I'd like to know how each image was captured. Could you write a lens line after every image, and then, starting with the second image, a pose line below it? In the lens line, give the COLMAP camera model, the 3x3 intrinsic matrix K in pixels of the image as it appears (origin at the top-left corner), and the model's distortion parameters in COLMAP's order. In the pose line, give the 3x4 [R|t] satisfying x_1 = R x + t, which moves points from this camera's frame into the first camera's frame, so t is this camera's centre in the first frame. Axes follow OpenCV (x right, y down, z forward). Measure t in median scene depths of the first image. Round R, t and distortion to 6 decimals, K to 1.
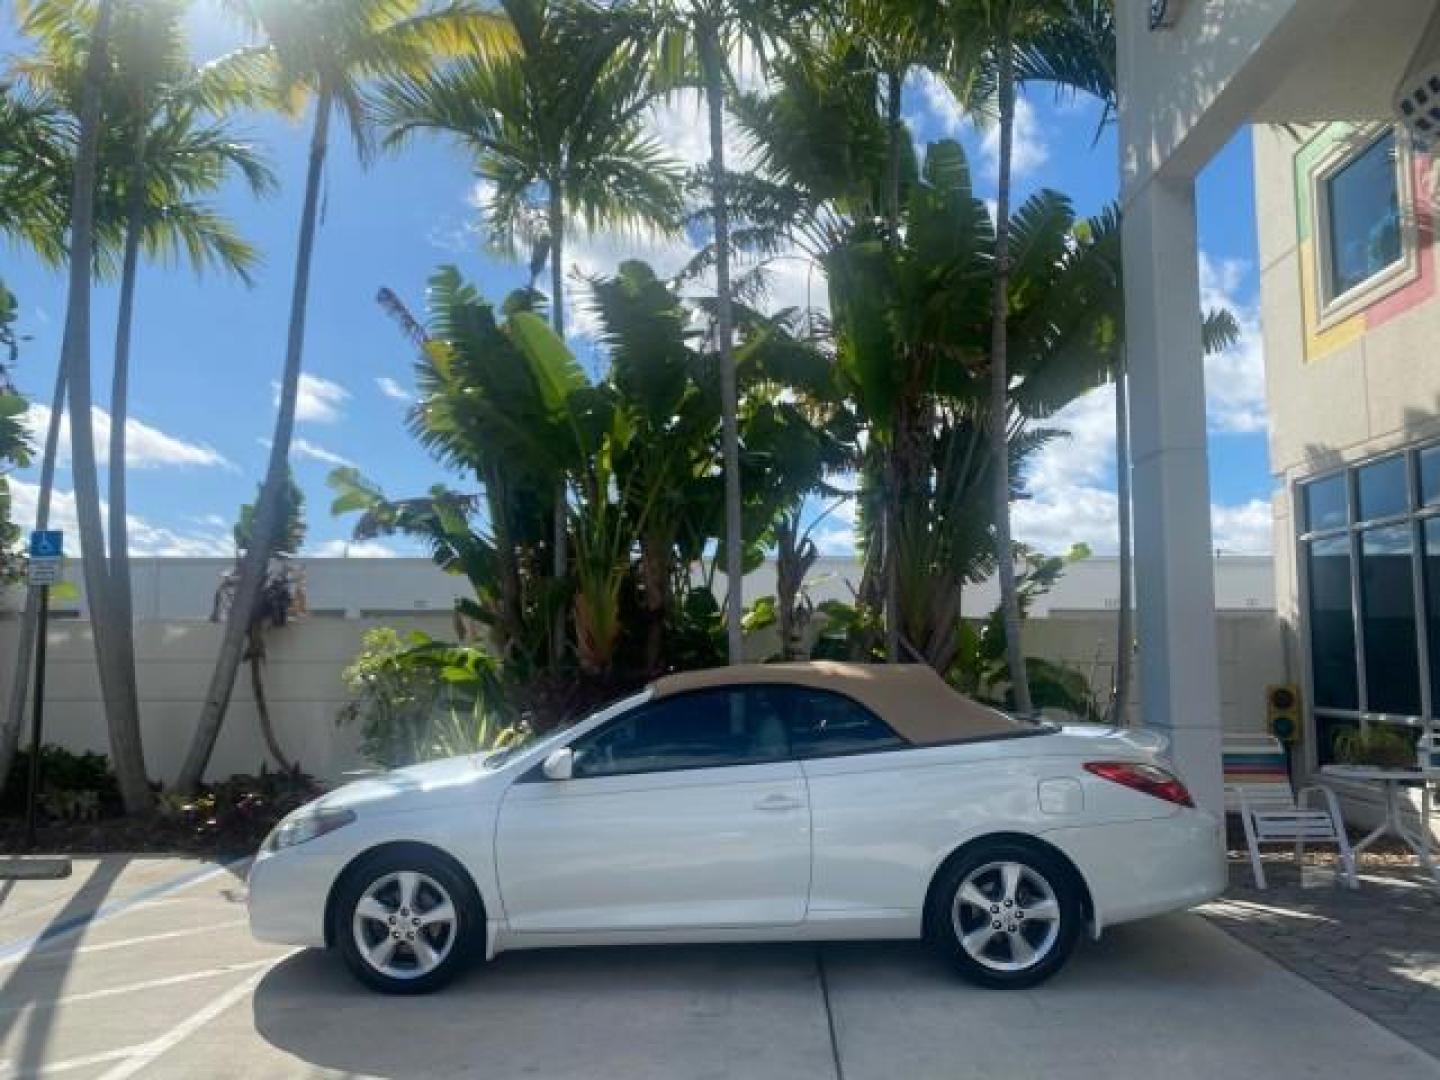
lens RADIAL K [[1112.1, 0, 717.0], [0, 1112.1, 535.3], [0, 0, 1]] dist [0.034352, -0.037978]
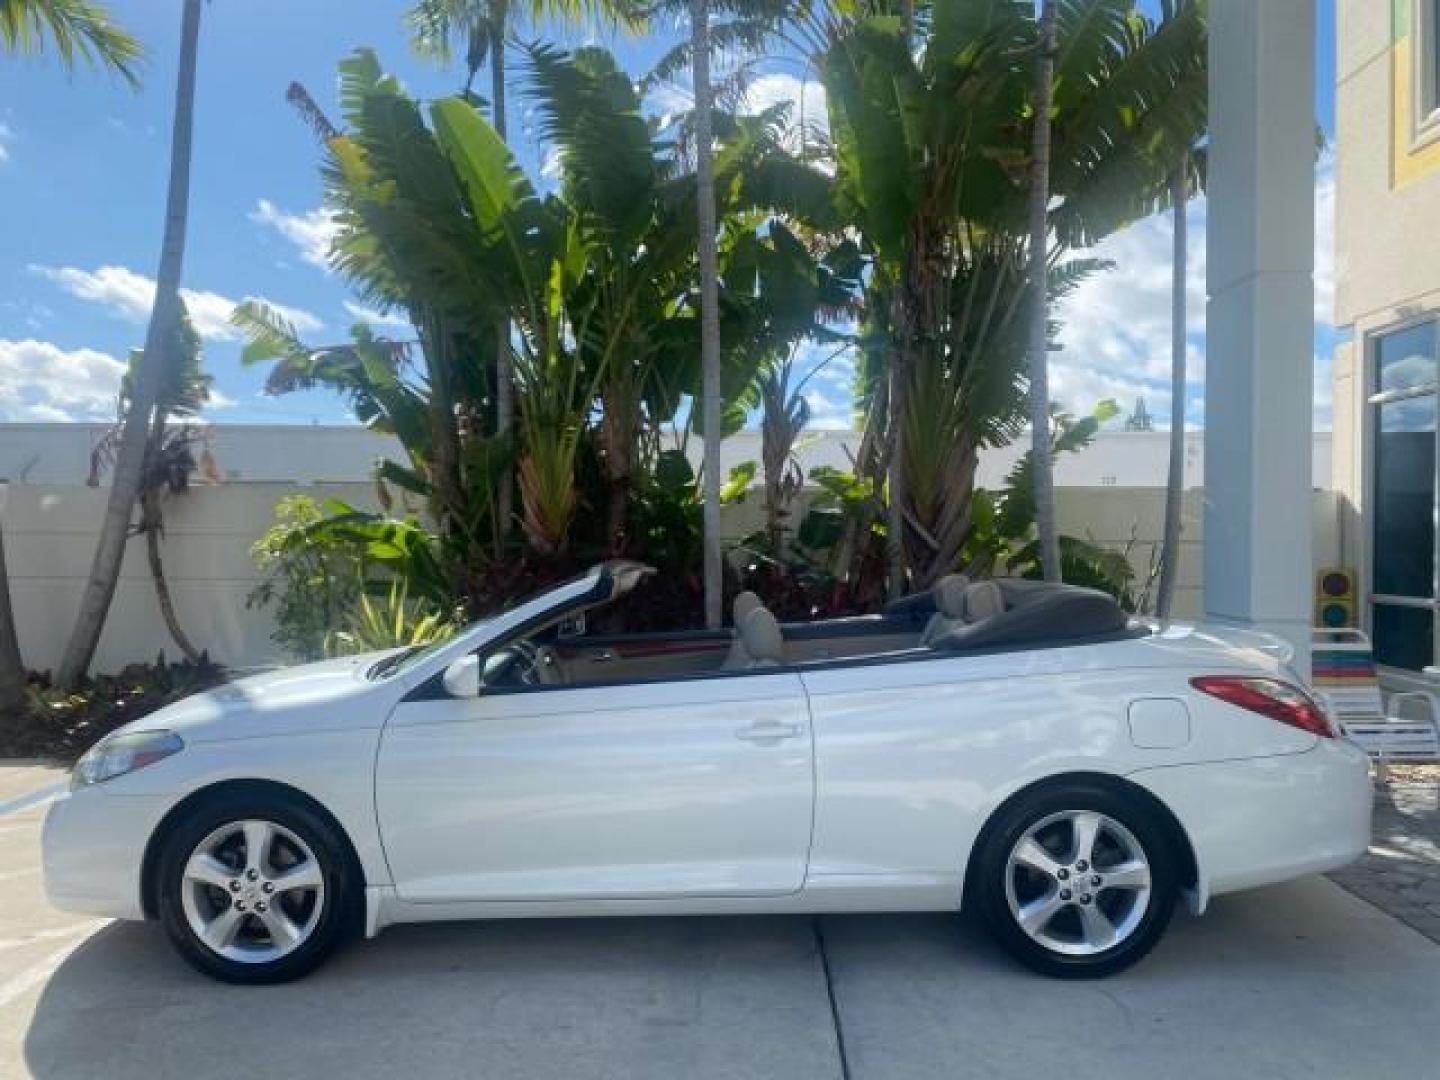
lens RADIAL K [[1112.1, 0, 716.8], [0, 1112.1, 527.3], [0, 0, 1]] dist [0.034352, -0.037978]
pose [[0.999777, 0.007018, 0.019916, 0.003061], [-0.008985, 0.994900, 0.100465, 0.018882], [-0.019109, -0.100622, 0.994741, 0.150402]]
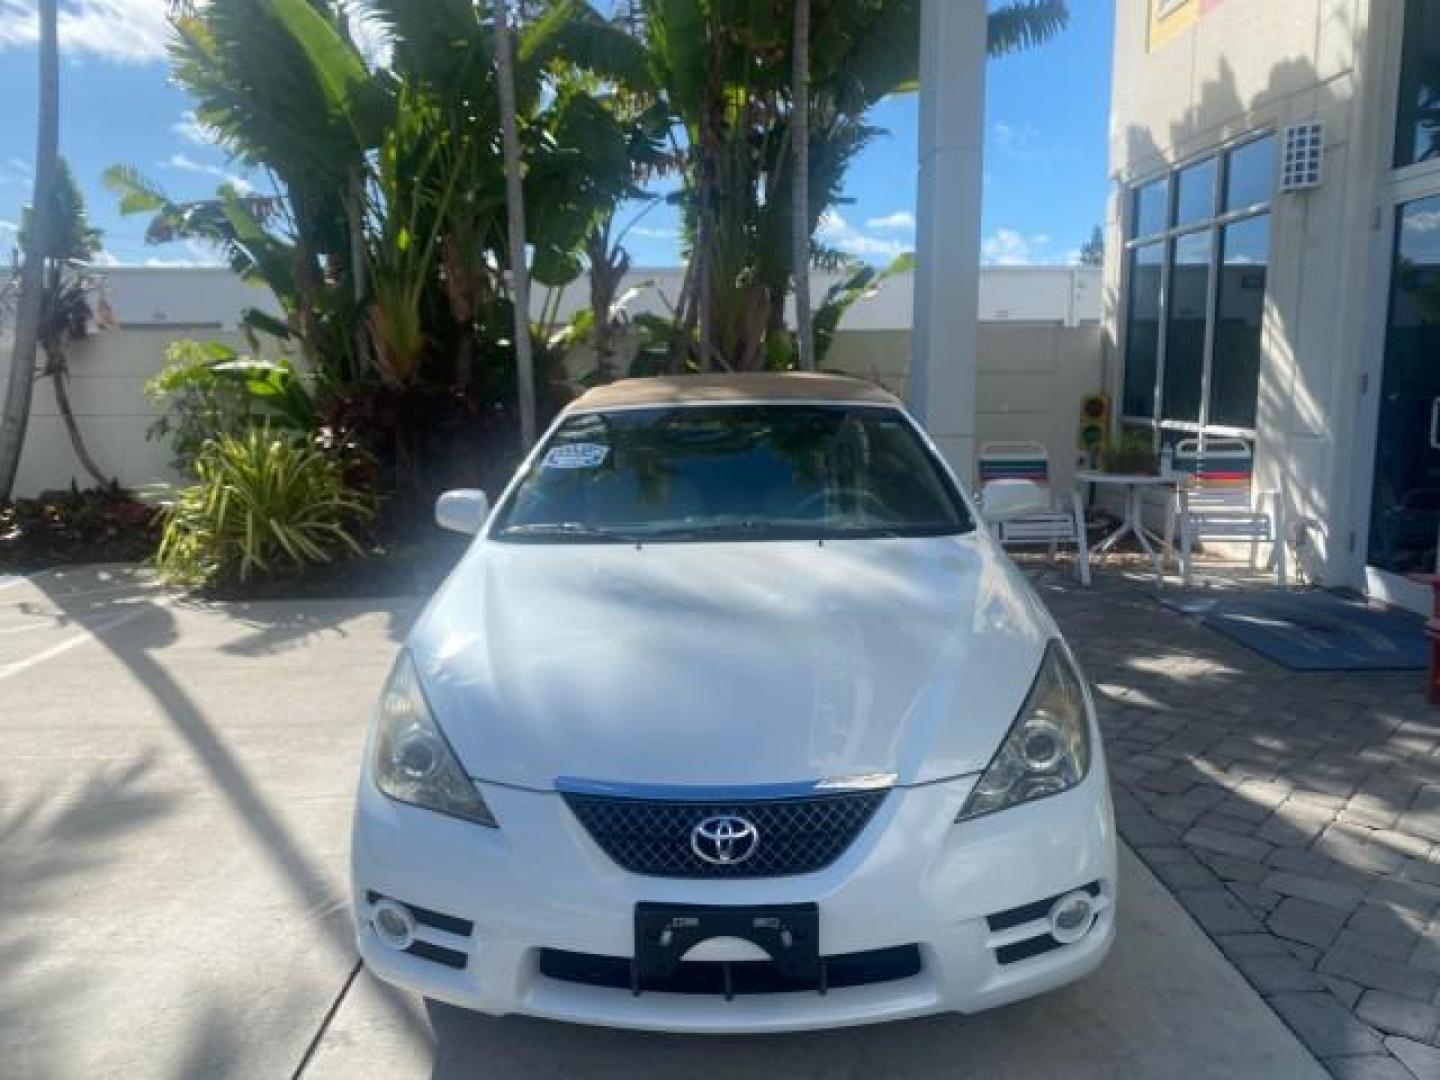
lens RADIAL K [[1112.1, 0, 714.6], [0, 1112.1, 532.4], [0, 0, 1]] dist [0.034352, -0.037978]
pose [[0.998852, -0.011495, 0.046504, 0.116199], [-0.000479, 0.968336, 0.249650, 0.001896], [-0.047901, -0.249385, 0.967219, 0.002755]]
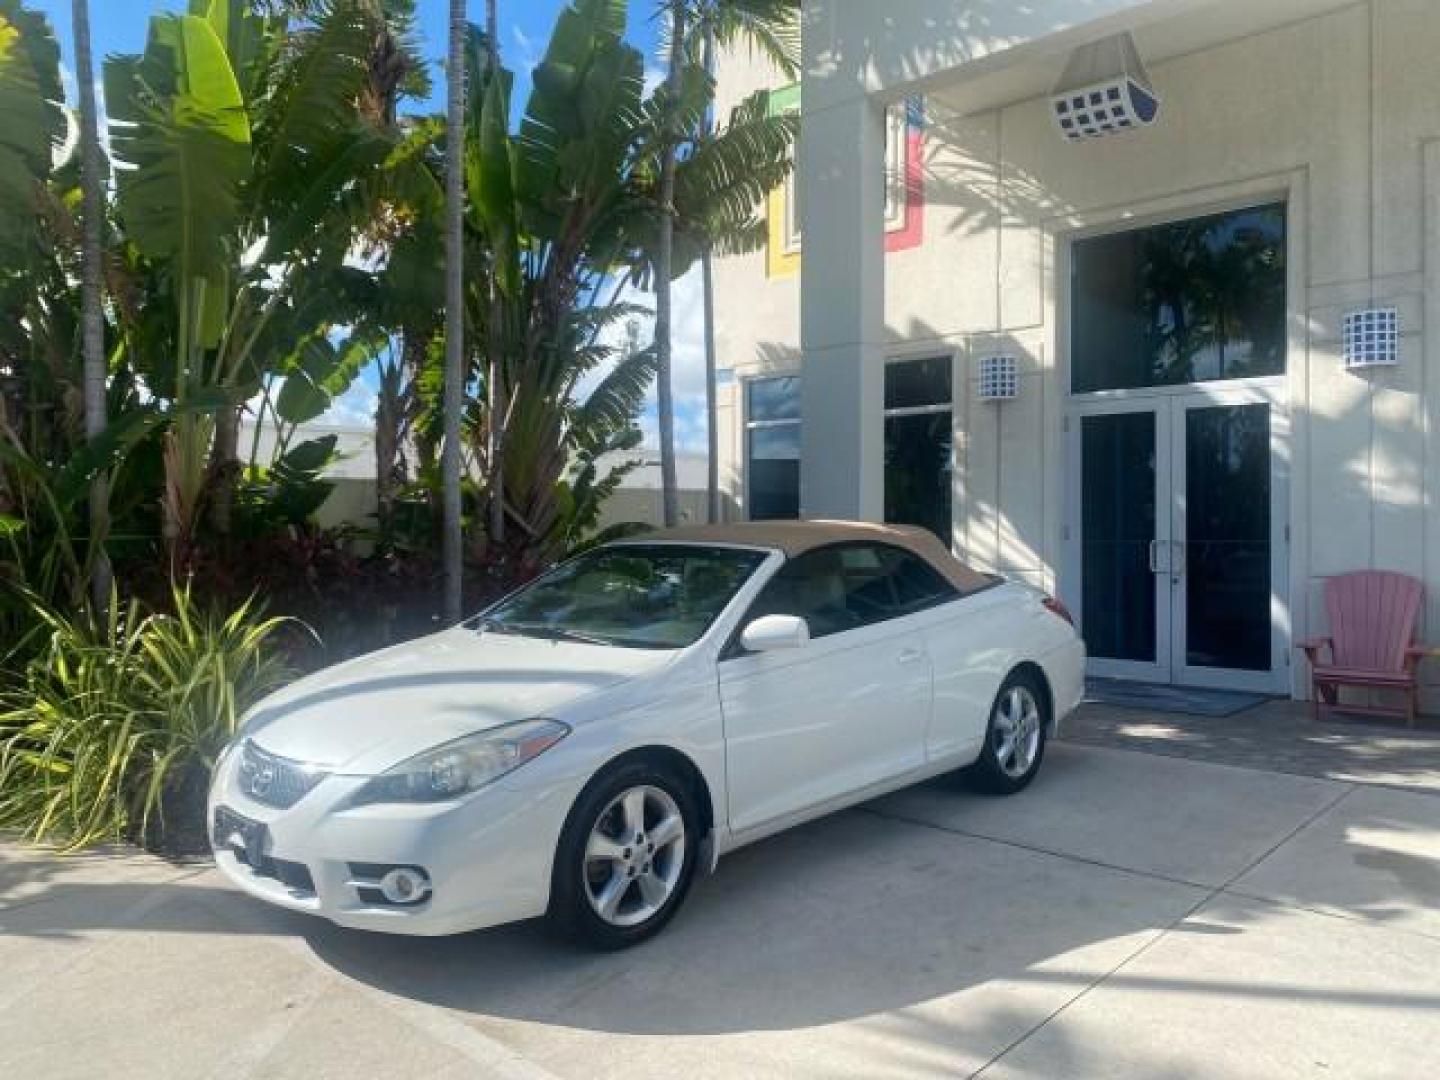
lens RADIAL K [[1112.1, 0, 720.2], [0, 1112.1, 531.1], [0, 0, 1]] dist [0.034352, -0.037978]
pose [[0.653083, -0.001898, 0.757284, -0.418274], [-0.076834, 0.994670, 0.068755, 0.037235], [-0.753378, -0.103088, 0.649457, 0.249433]]
